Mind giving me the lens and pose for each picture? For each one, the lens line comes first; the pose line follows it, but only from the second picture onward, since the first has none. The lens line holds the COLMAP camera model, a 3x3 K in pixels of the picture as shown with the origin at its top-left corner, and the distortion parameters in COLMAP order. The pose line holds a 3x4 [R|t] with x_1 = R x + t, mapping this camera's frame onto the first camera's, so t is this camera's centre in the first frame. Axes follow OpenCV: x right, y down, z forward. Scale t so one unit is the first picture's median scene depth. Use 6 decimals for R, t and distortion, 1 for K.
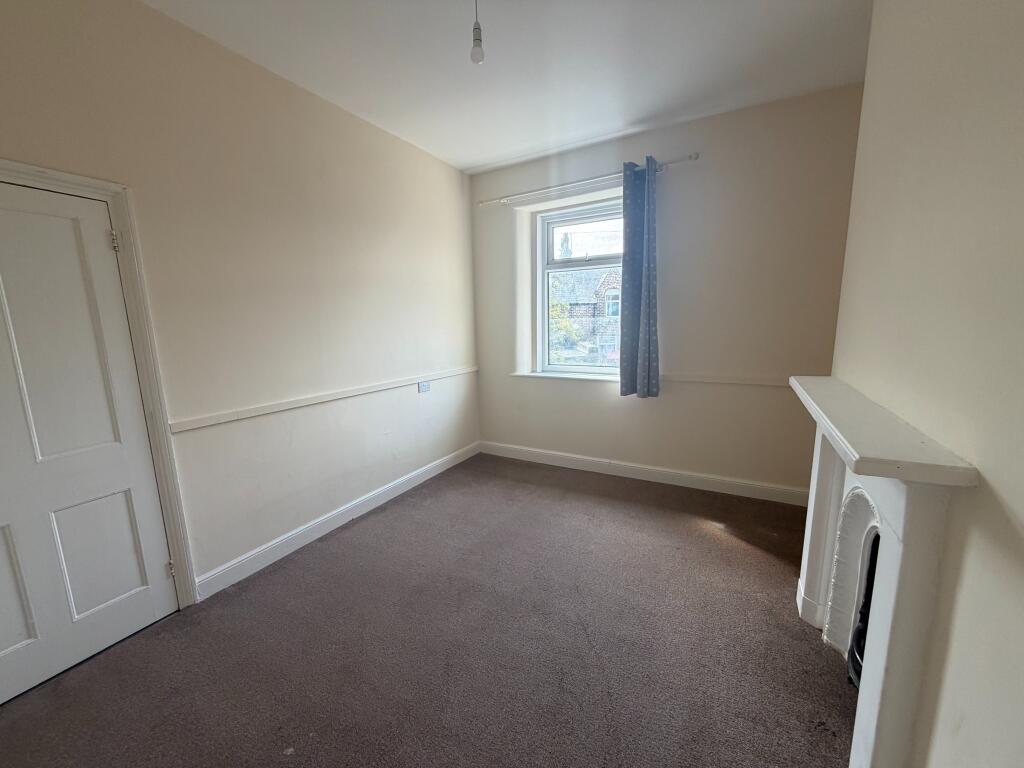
lens RADIAL K [[409.3, 0, 506.7], [0, 409.3, 383.6], [0, 0, 1]] dist [0.000215, 0.000049]
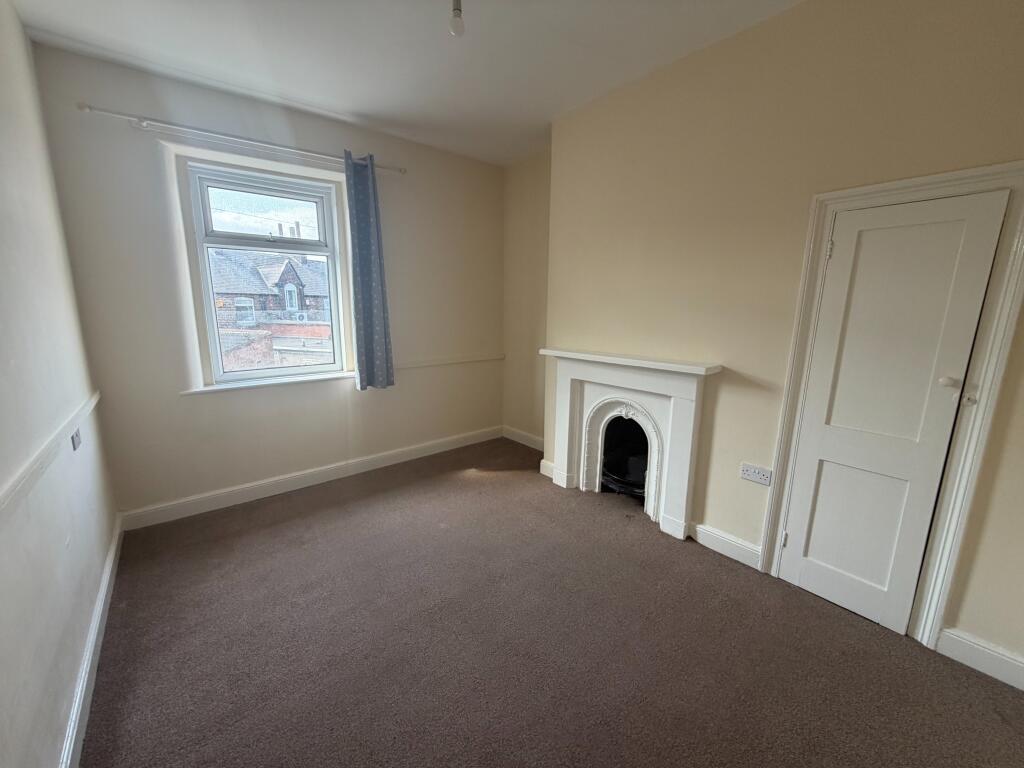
lens RADIAL K [[420.8, 0, 488.3], [0, 420.8, 387.1], [0, 0, 1]] dist [-0.000106, 0.000108]
pose [[0.360137, -0.151562, 0.920506, -0.548201], [0.138124, 0.984502, 0.108060, -0.046159], [-0.922618, 0.088227, 0.375490, 0.341593]]
